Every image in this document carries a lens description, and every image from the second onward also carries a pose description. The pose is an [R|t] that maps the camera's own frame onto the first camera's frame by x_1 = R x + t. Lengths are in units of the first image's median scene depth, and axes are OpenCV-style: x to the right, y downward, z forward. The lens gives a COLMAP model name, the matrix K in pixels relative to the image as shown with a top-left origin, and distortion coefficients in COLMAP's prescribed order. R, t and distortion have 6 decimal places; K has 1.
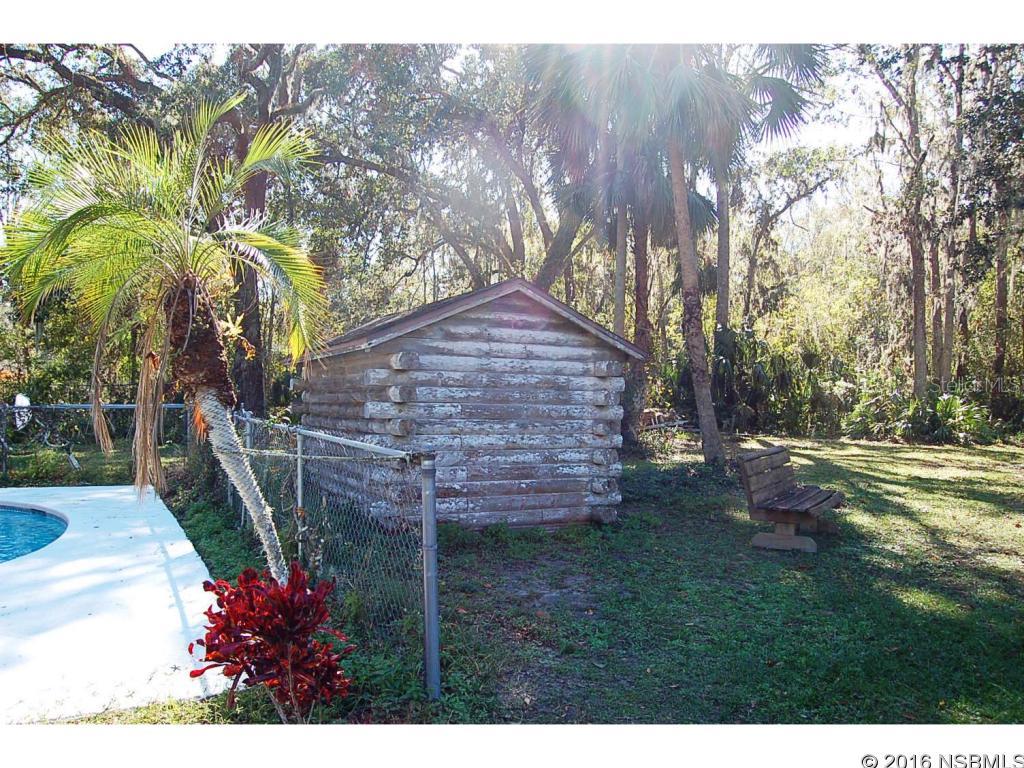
lens RADIAL K [[801.7, 0, 510.0], [0, 801.7, 391.9], [0, 0, 1]] dist [-0.090444, 0.028015]
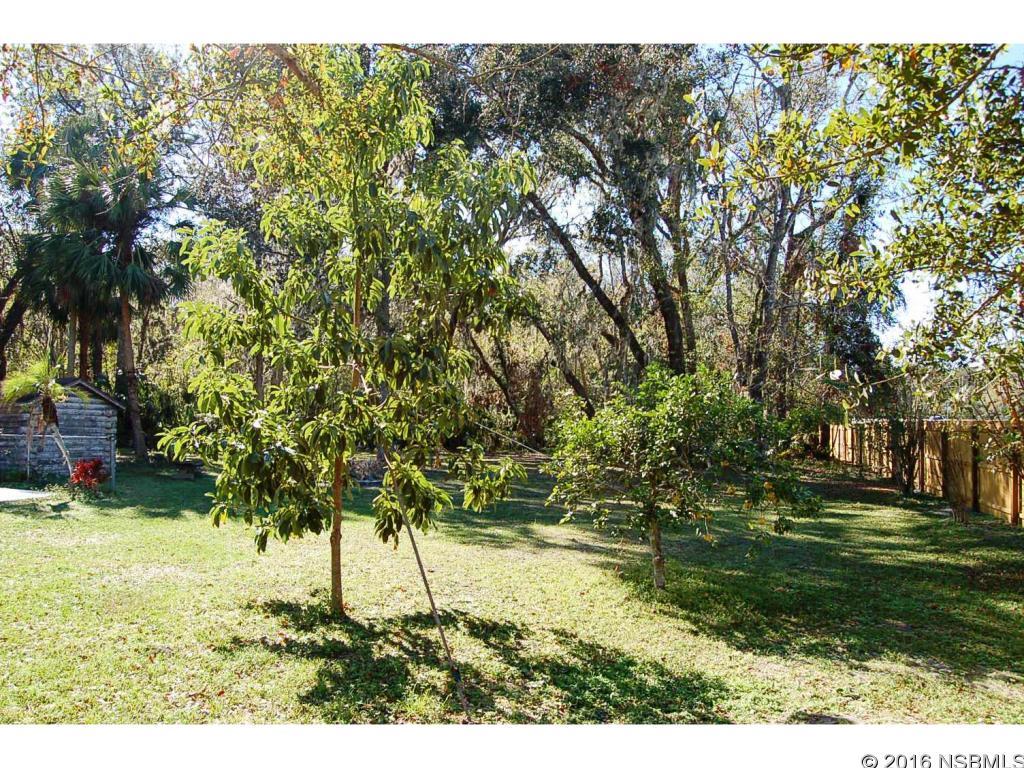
lens RADIAL K [[801.7, 0, 508.2], [0, 801.7, 389.3], [0, 0, 1]] dist [-0.090444, 0.028015]
pose [[0.731378, 0.020525, 0.681664, -0.147816], [0.005230, 0.999349, -0.035703, -0.001984], [-0.681953, 0.029677, 0.730794, -0.377429]]
